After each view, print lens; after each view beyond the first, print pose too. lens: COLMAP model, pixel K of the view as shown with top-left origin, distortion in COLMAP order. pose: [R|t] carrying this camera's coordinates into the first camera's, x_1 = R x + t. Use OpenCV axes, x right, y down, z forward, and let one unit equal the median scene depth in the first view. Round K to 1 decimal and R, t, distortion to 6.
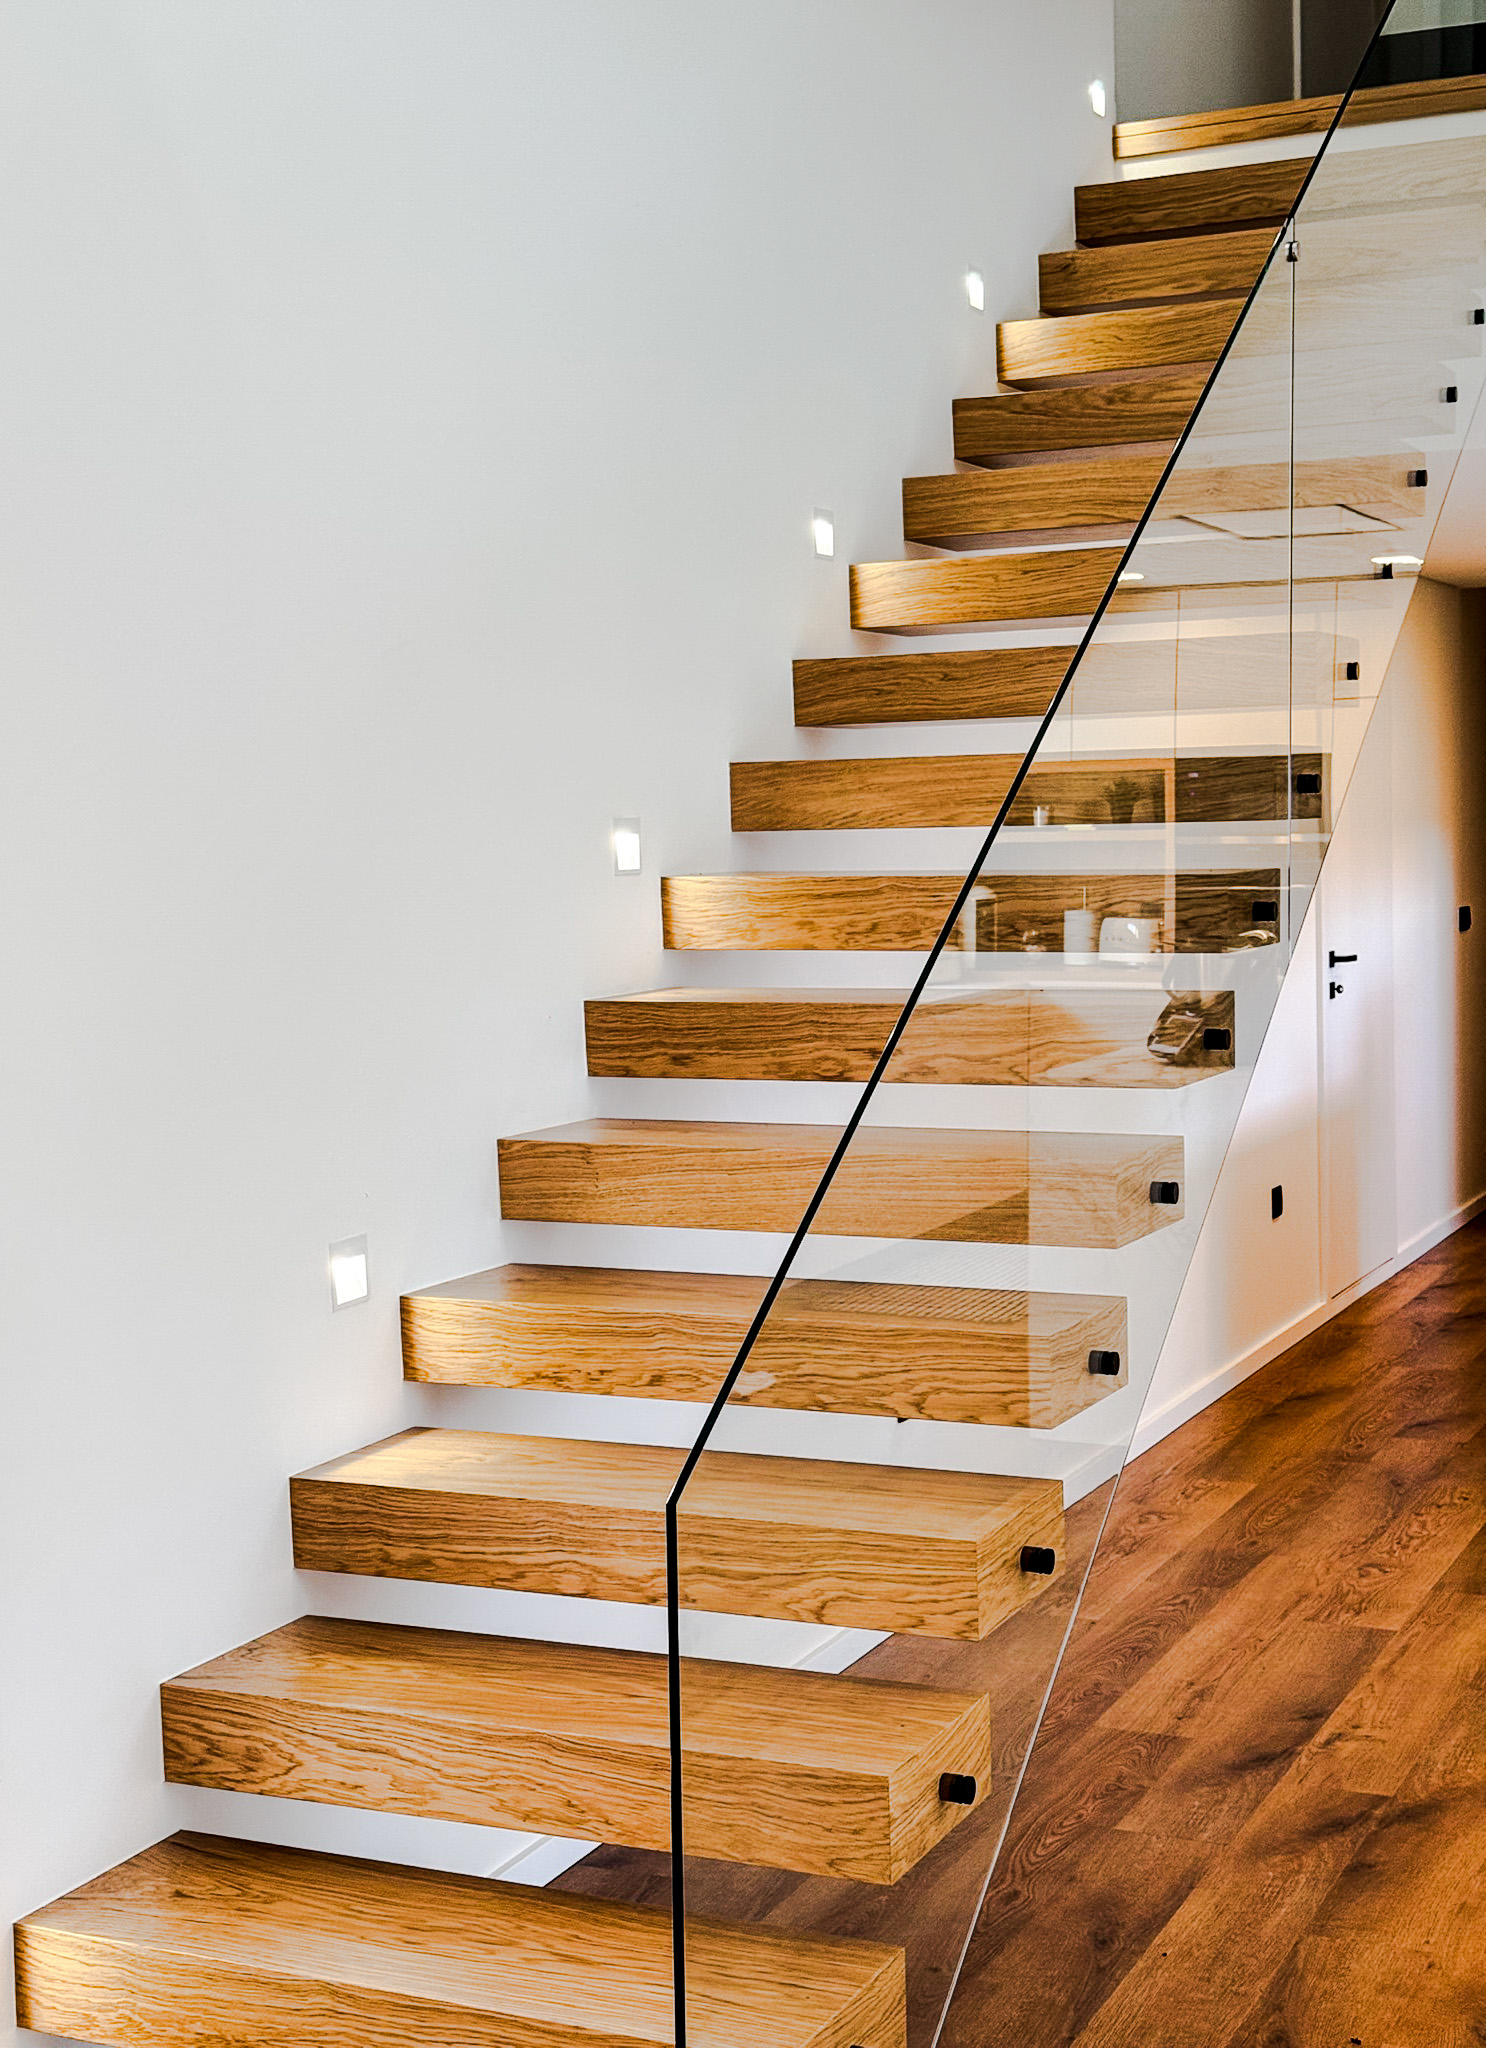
lens RADIAL K [[2843.9, 0, 733.8], [0, 2843.9, 1003.5], [0, 0, 1]] dist [0.062413, 0.000000]
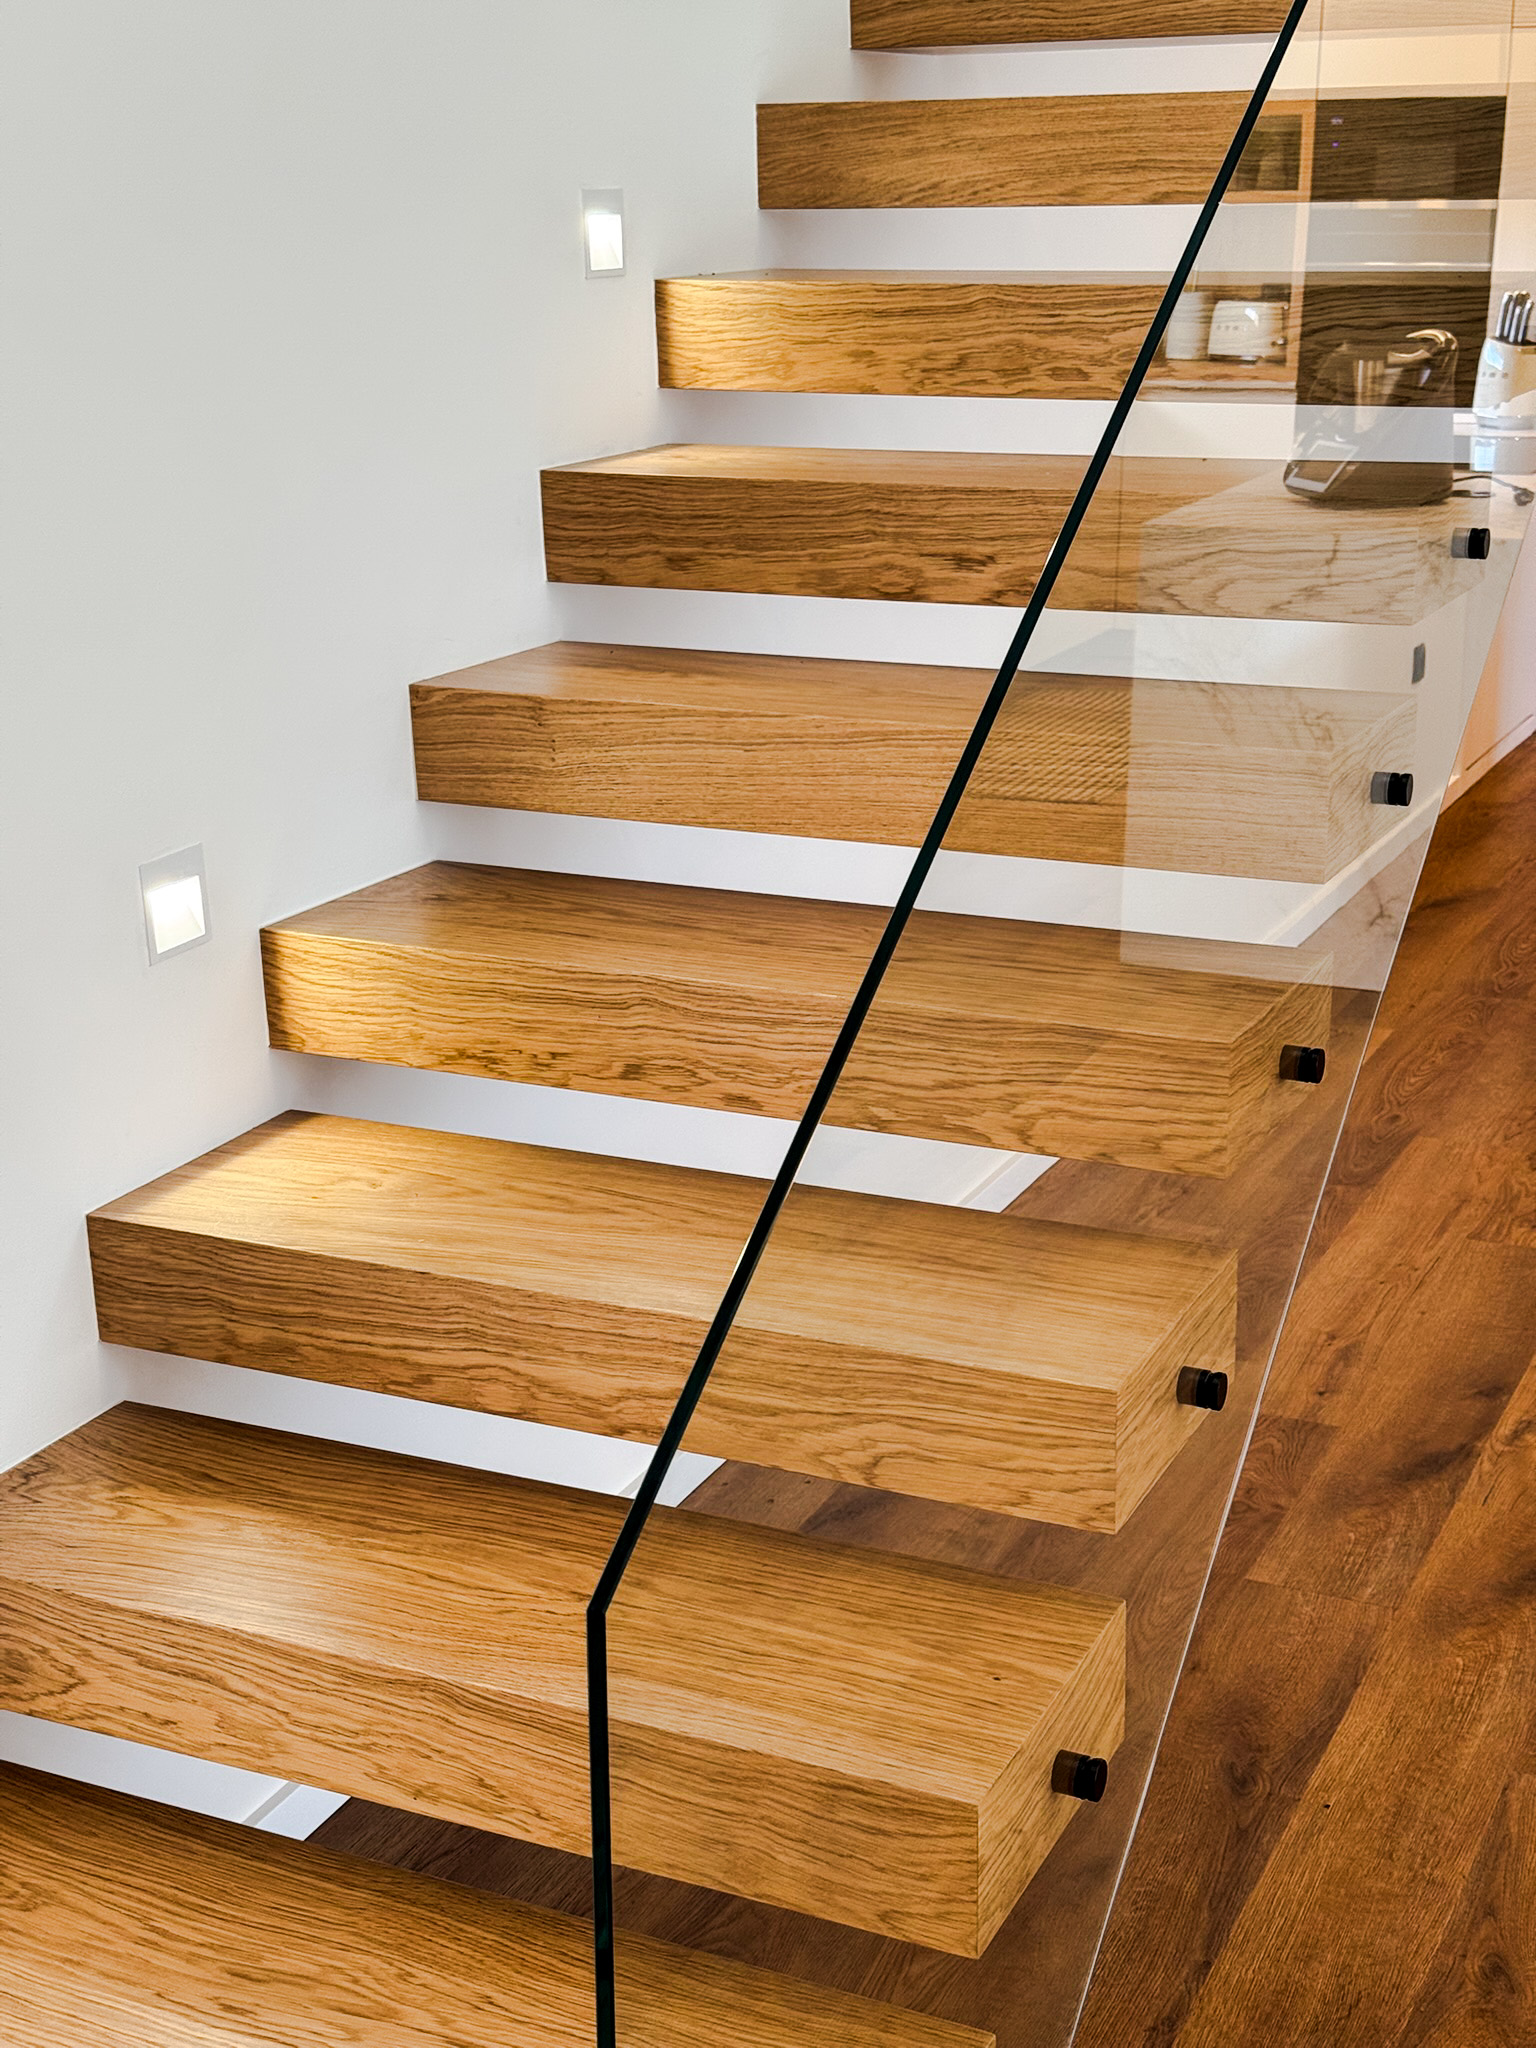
lens RADIAL K [[2840.0, 0, 768.7], [0, 2840.0, 1033.5], [0, 0, 1]] dist [0.093112, 0.000000]
pose [[0.999948, 0.010150, -0.001165, 0.006362], [-0.009617, 0.973607, 0.228030, -0.033489], [0.003448, -0.228007, 0.973653, 0.376443]]
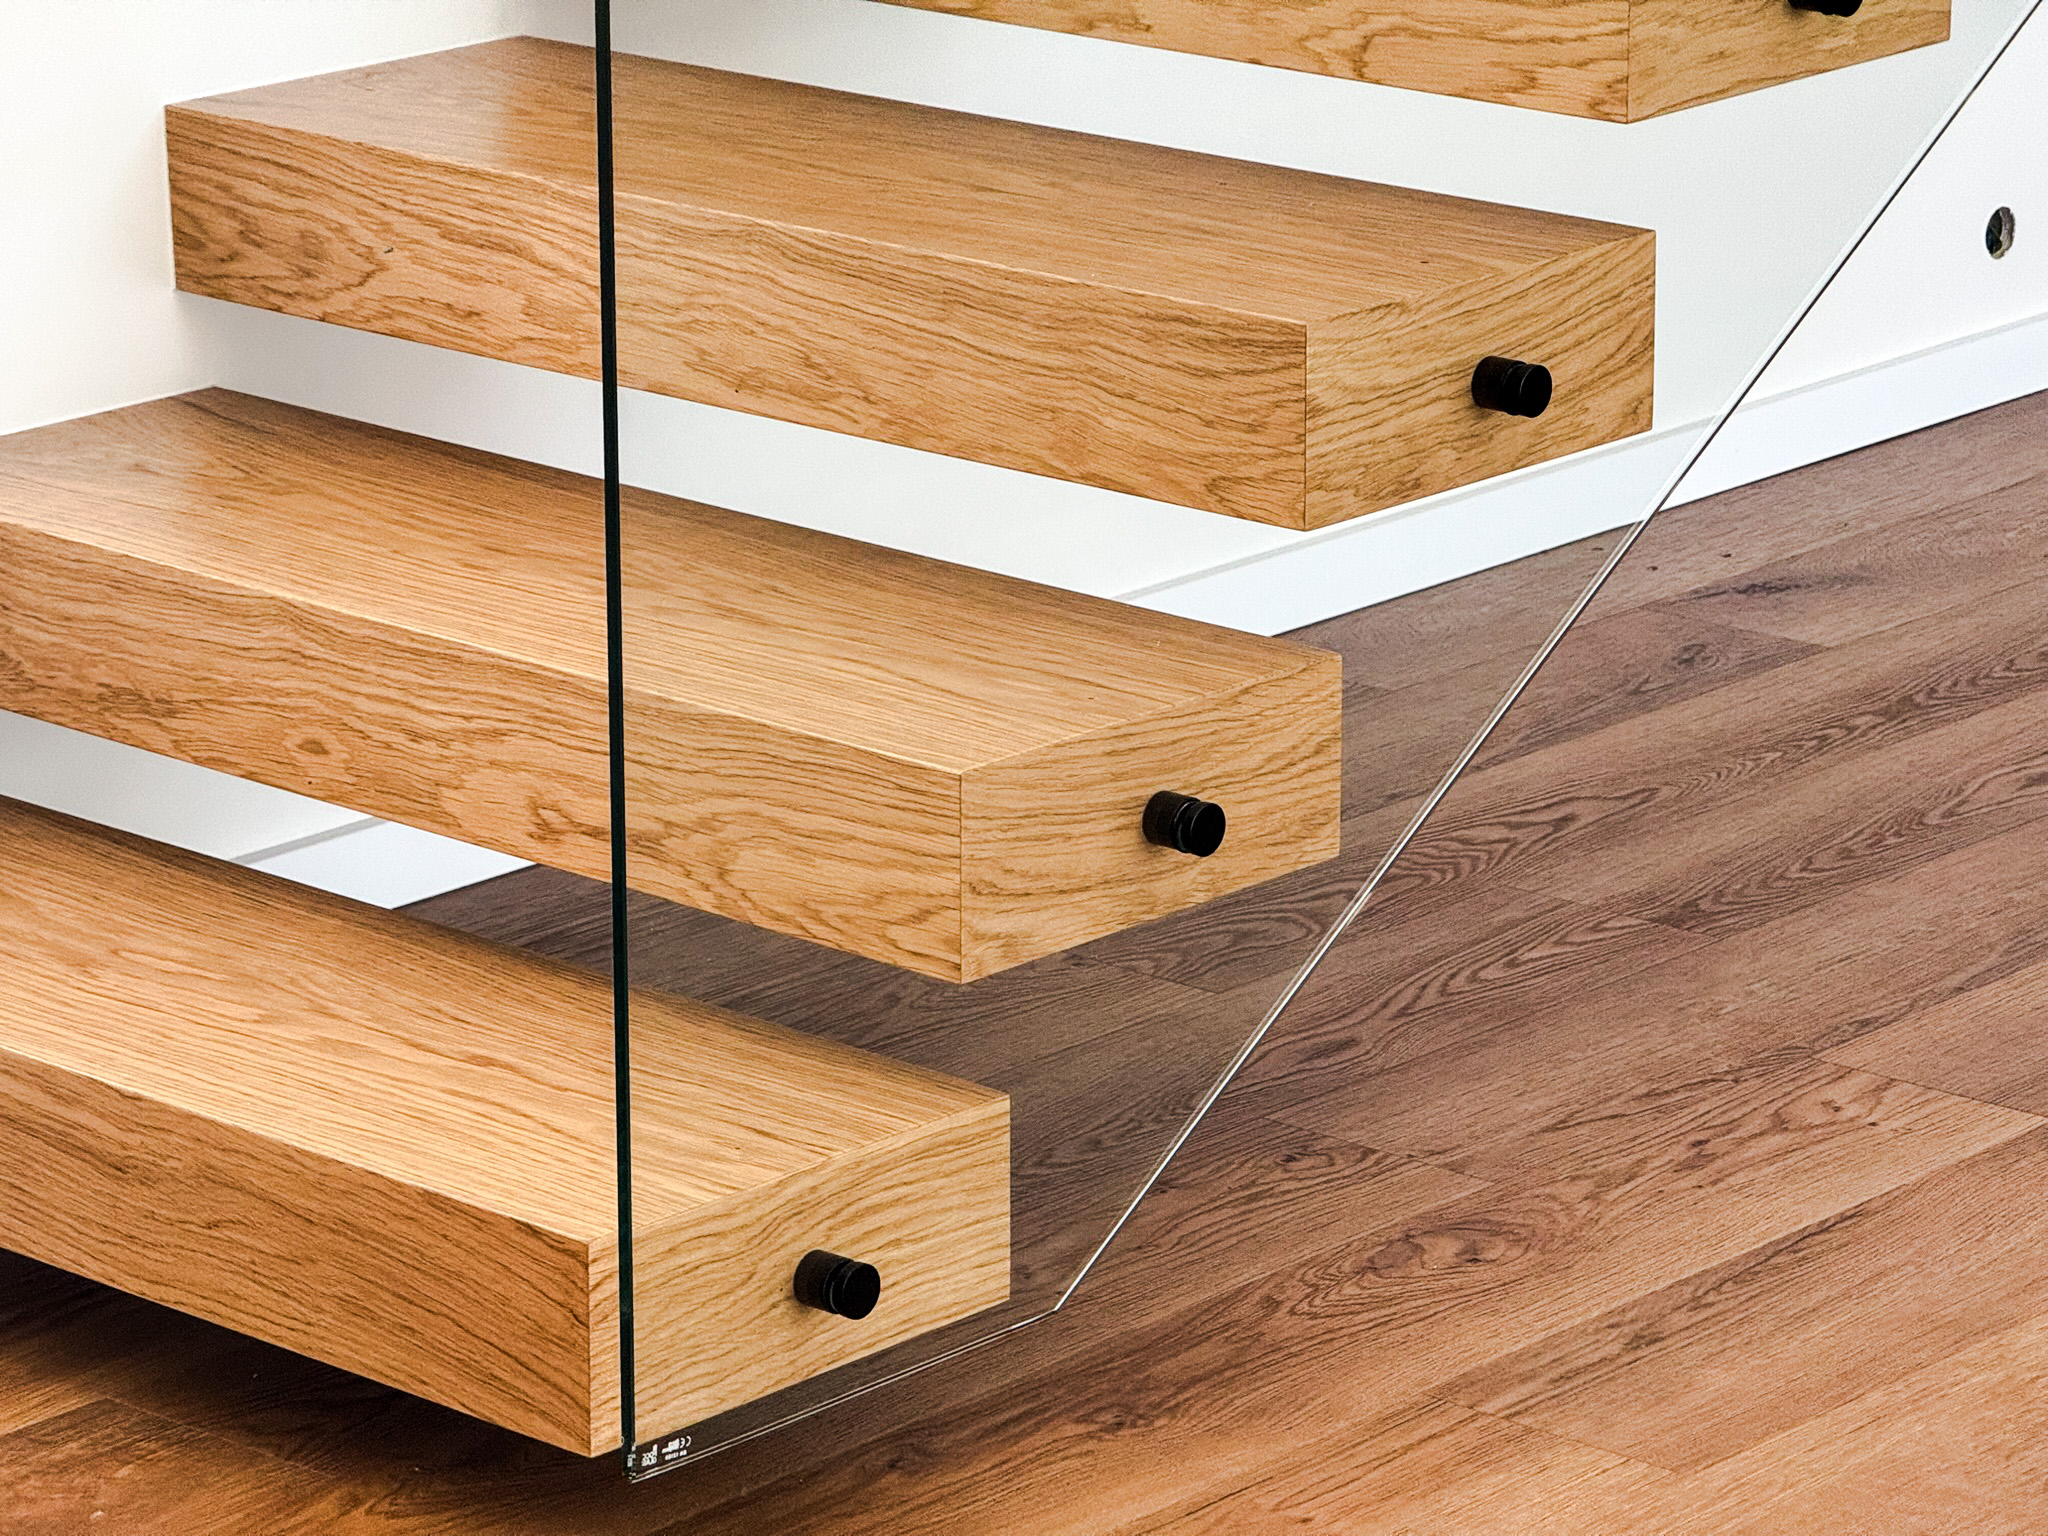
lens RADIAL K [[7135.7, 0, 1032.2], [0, 7135.7, 759.5], [0, 0, 1]] dist [0.327122, 0.000000]
pose [[0.953739, 0.099465, -0.283706, 0.336418], [-0.033001, 0.972618, 0.230054, 0.045796], [0.298820, -0.210049, 0.930906, -0.204723]]
